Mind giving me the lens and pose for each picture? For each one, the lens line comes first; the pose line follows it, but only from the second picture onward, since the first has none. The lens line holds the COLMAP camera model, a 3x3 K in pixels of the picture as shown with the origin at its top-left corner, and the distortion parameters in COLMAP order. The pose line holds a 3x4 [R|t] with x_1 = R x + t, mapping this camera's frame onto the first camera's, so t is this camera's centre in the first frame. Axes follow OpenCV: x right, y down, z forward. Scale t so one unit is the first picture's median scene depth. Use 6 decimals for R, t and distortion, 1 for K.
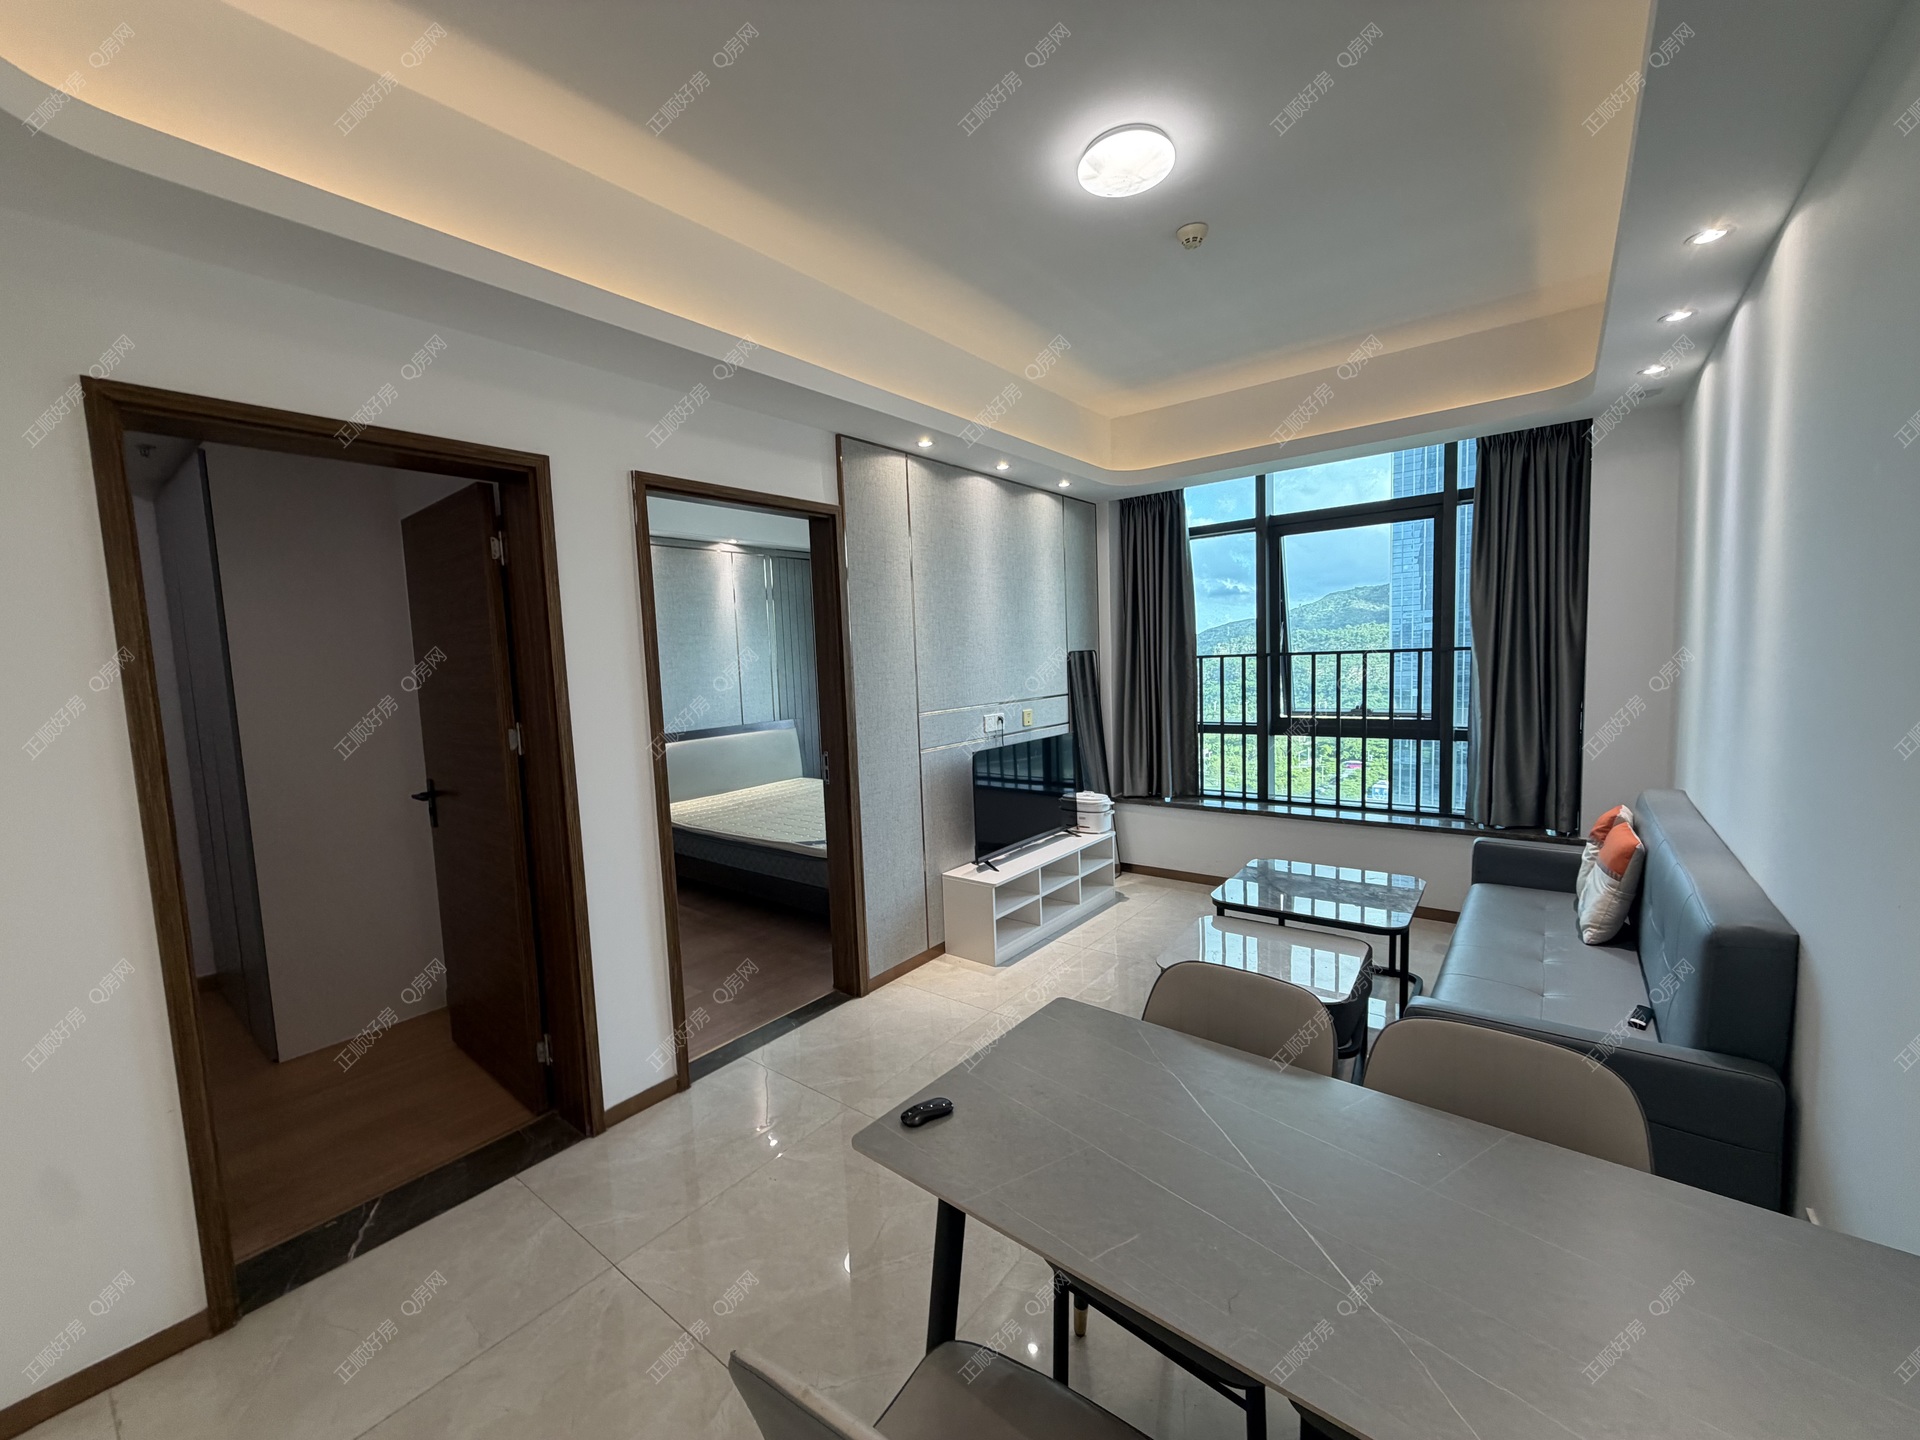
lens RADIAL K [[765.8, 0, 951.2], [0, 765.8, 720.3], [0, 0, 1]] dist [0.002198, -0.000389]
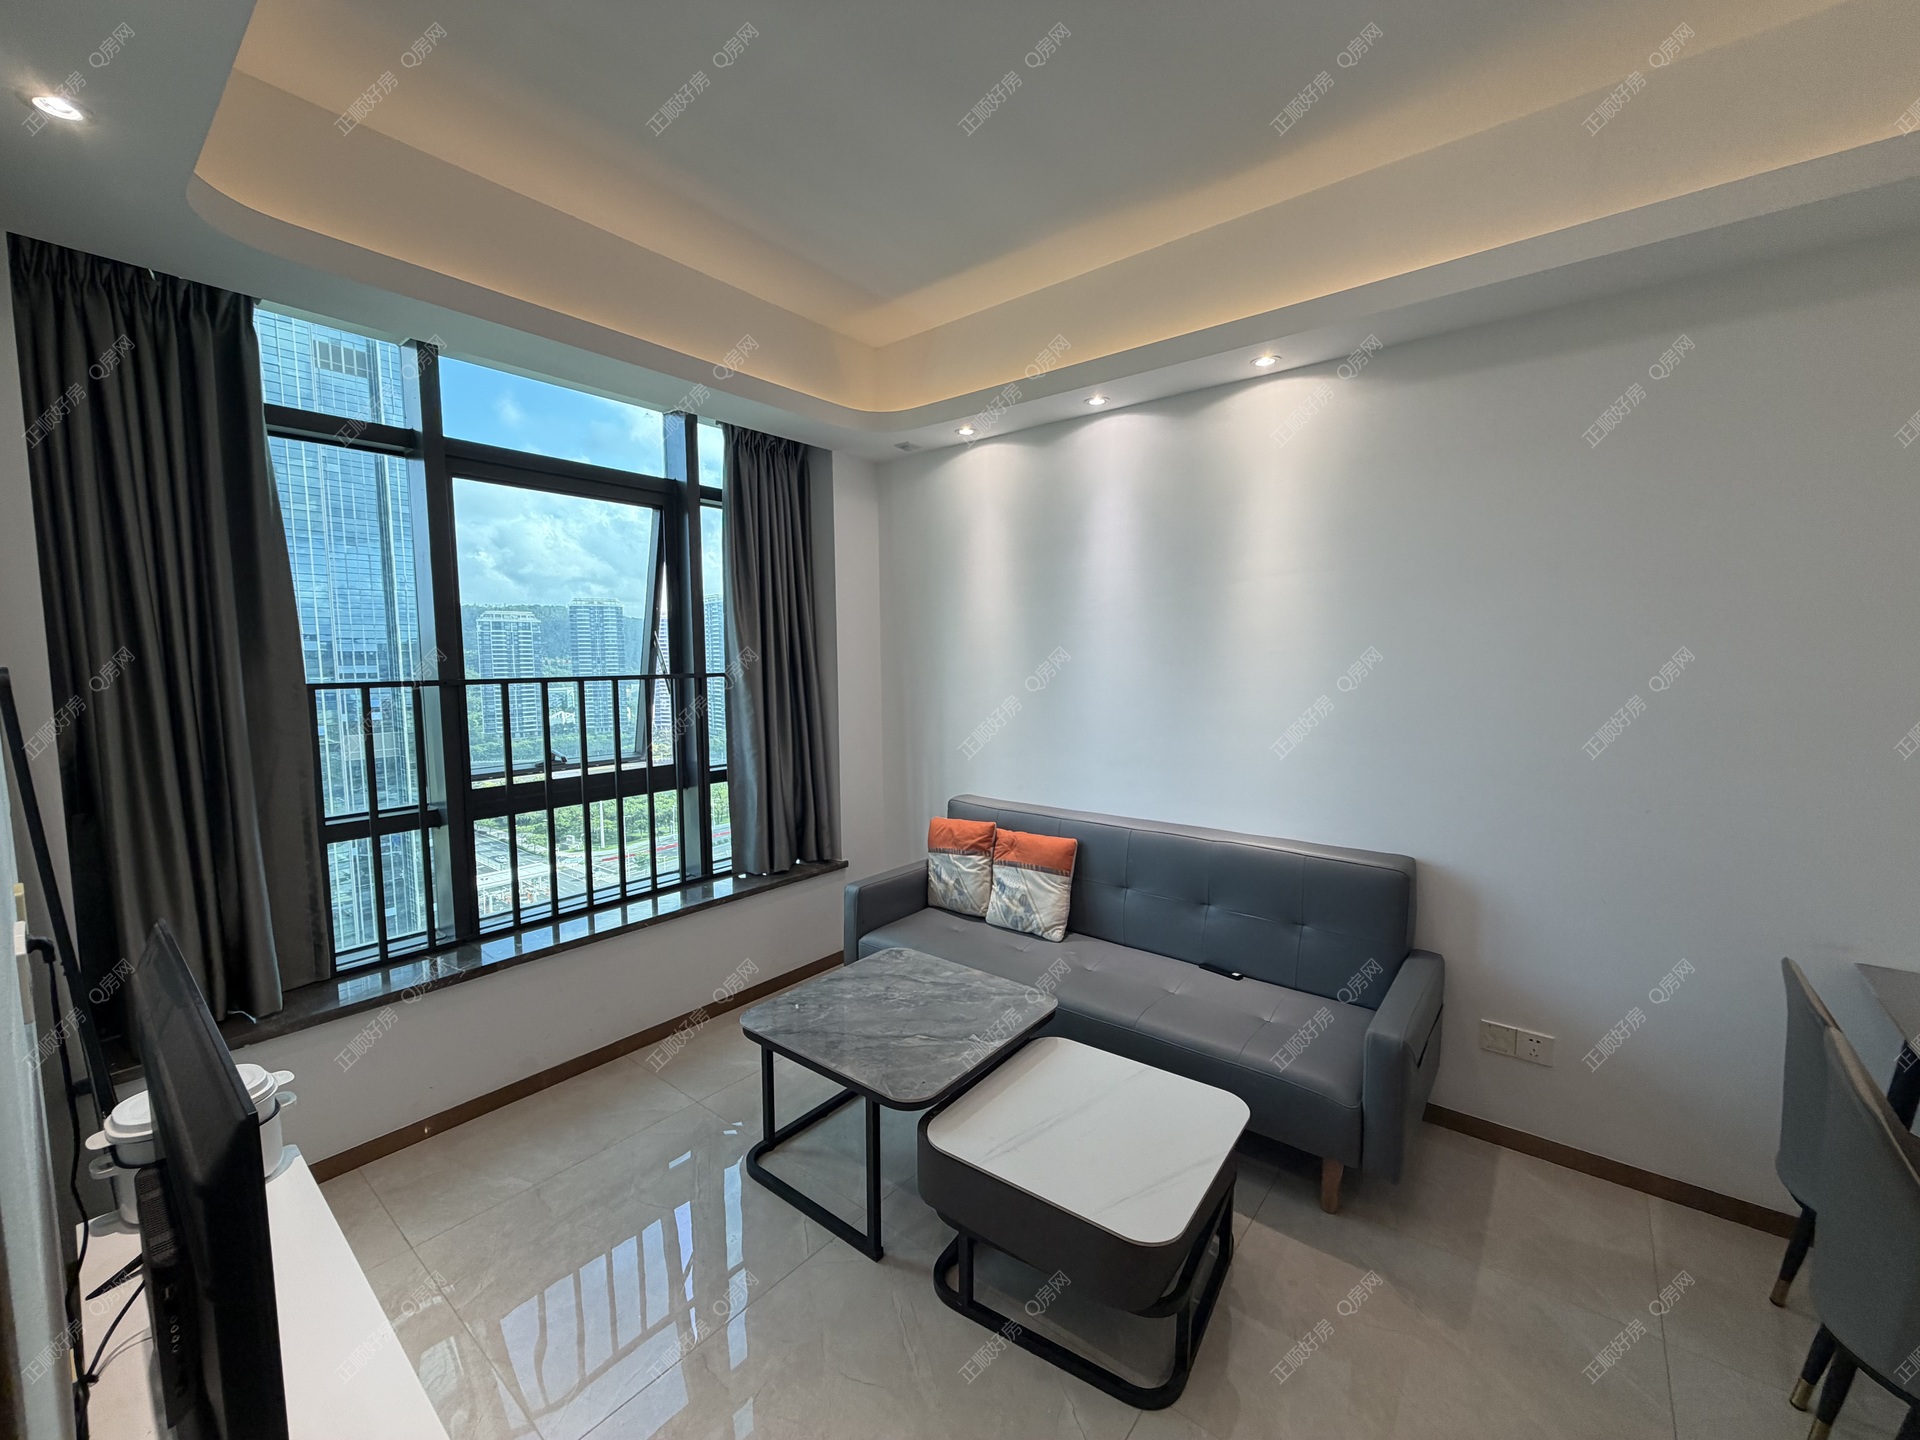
lens RADIAL K [[765.8, 0, 960.1], [0, 765.8, 721.6], [0, 0, 1]] dist [0.002198, -0.000389]
pose [[0.011125, -0.046718, 0.998846, -0.154405], [0.090464, 0.994859, 0.045524, -0.051526], [-0.995838, 0.089853, 0.015295, 0.654834]]
